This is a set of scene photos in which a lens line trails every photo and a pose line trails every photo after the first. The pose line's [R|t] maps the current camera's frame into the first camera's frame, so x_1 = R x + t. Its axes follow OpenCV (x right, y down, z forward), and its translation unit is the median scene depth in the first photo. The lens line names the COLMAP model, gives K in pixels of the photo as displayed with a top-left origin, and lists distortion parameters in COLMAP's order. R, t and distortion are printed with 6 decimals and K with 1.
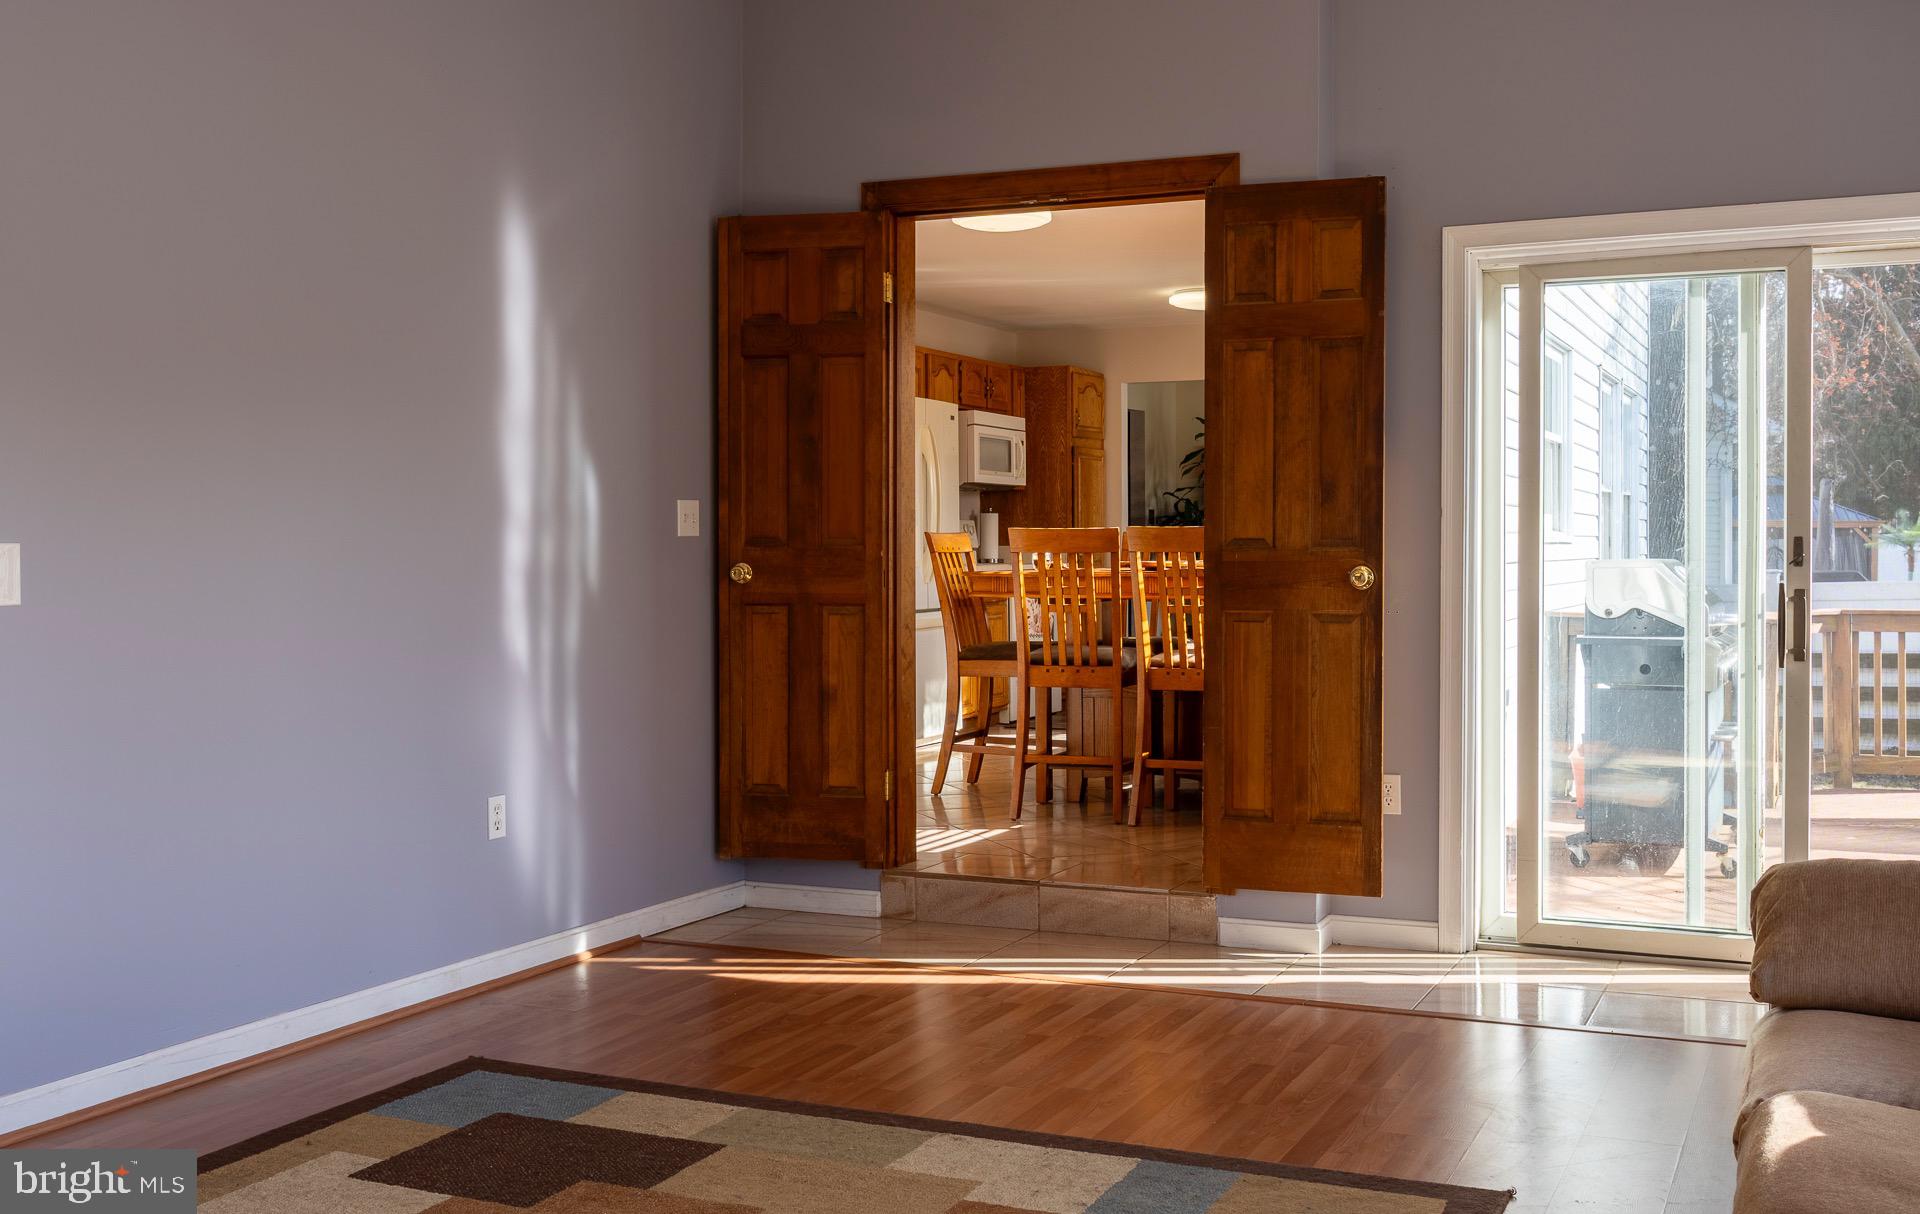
lens RADIAL K [[2004.4, 0, 960.2], [0, 2004.4, 600.2], [0, 0, 1]] dist [0.015244, 0.000000]
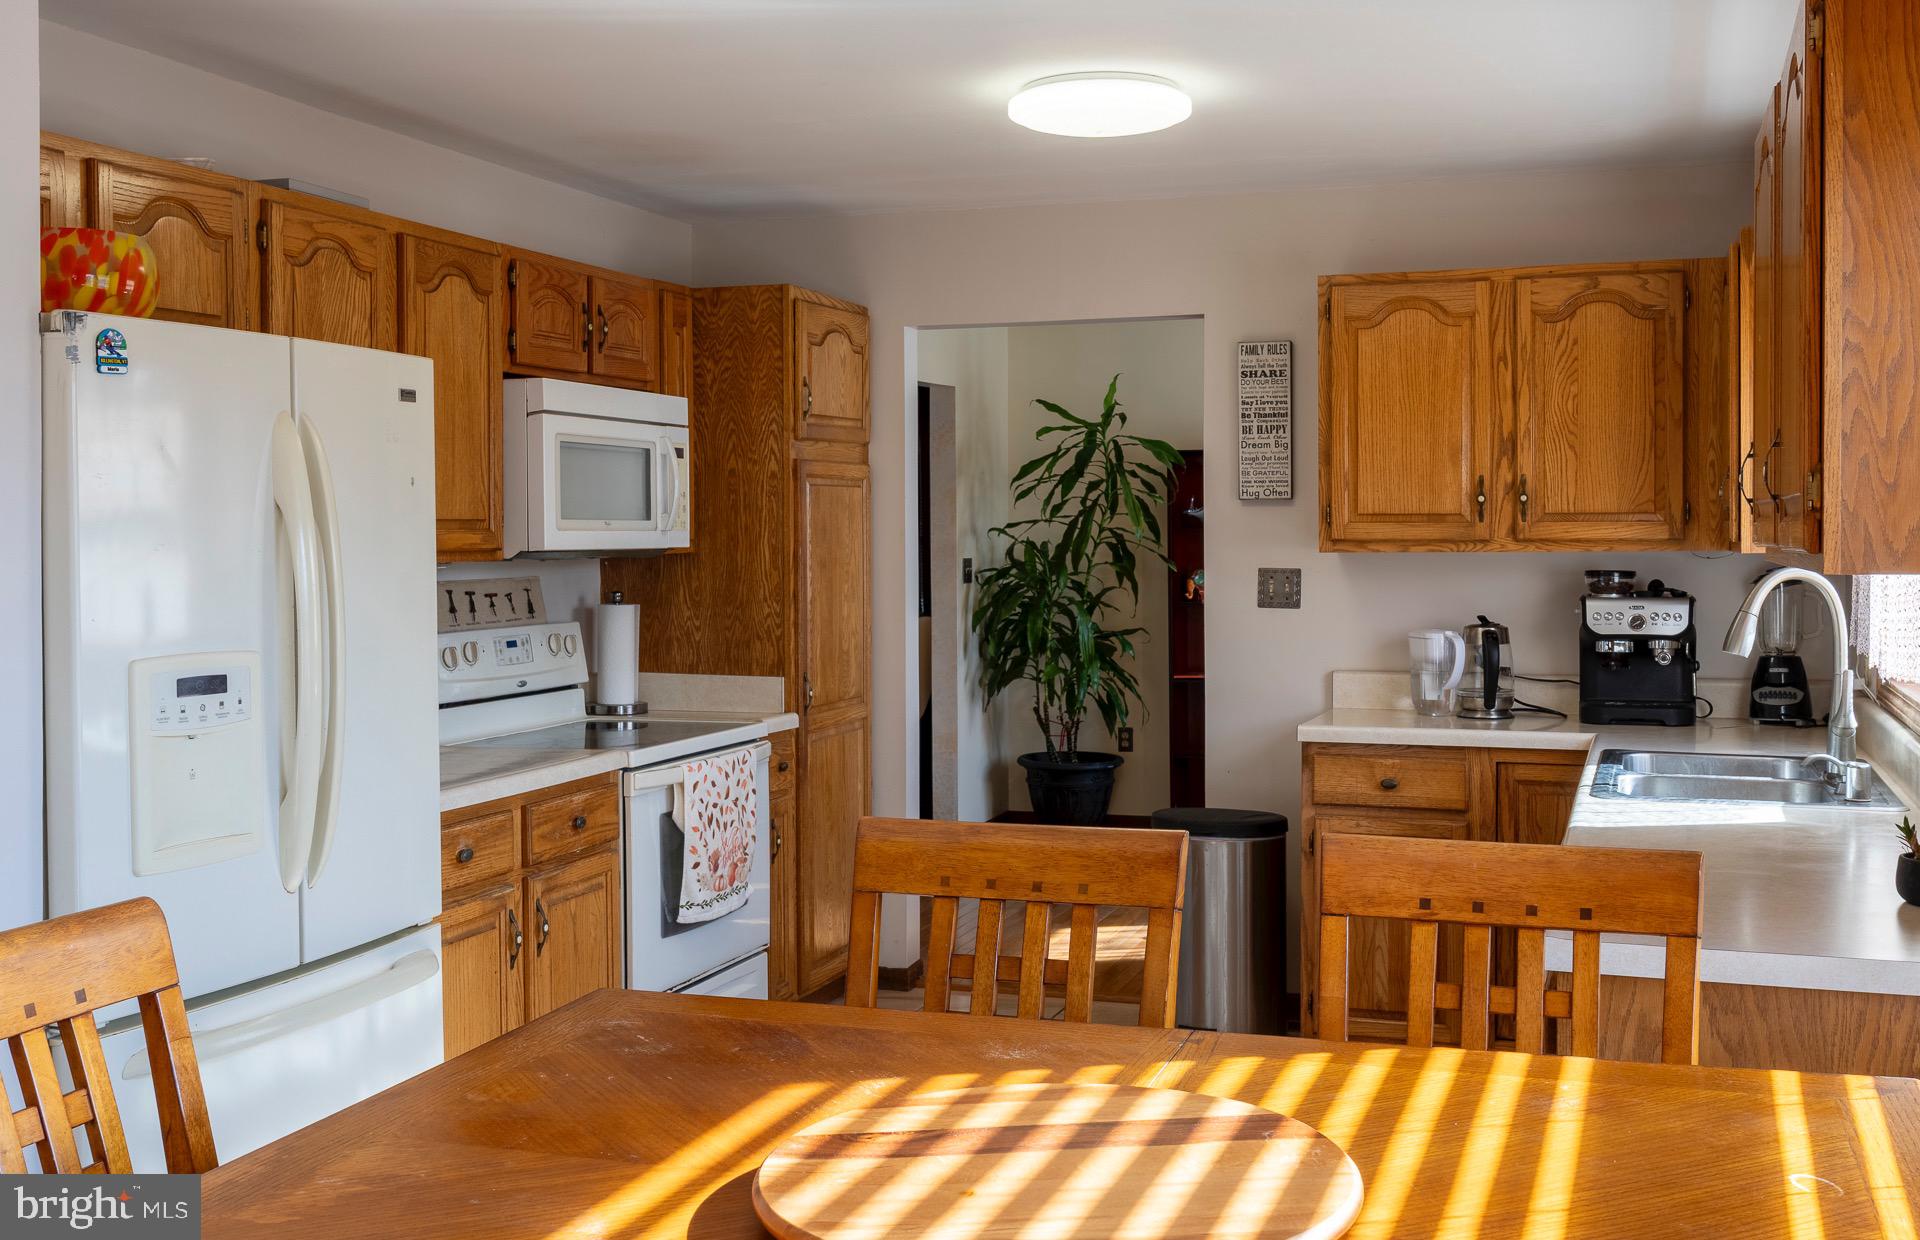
lens RADIAL K [[2034.1, 0, 959.2], [0, 2034.1, 618.7], [0, 0, 1]] dist [-0.004129, 0.000000]
pose [[0.995825, -0.007167, 0.091006, 0.050648], [0.005627, 0.999837, 0.017165, -0.047990], [-0.091114, -0.016581, 0.995702, 0.531062]]
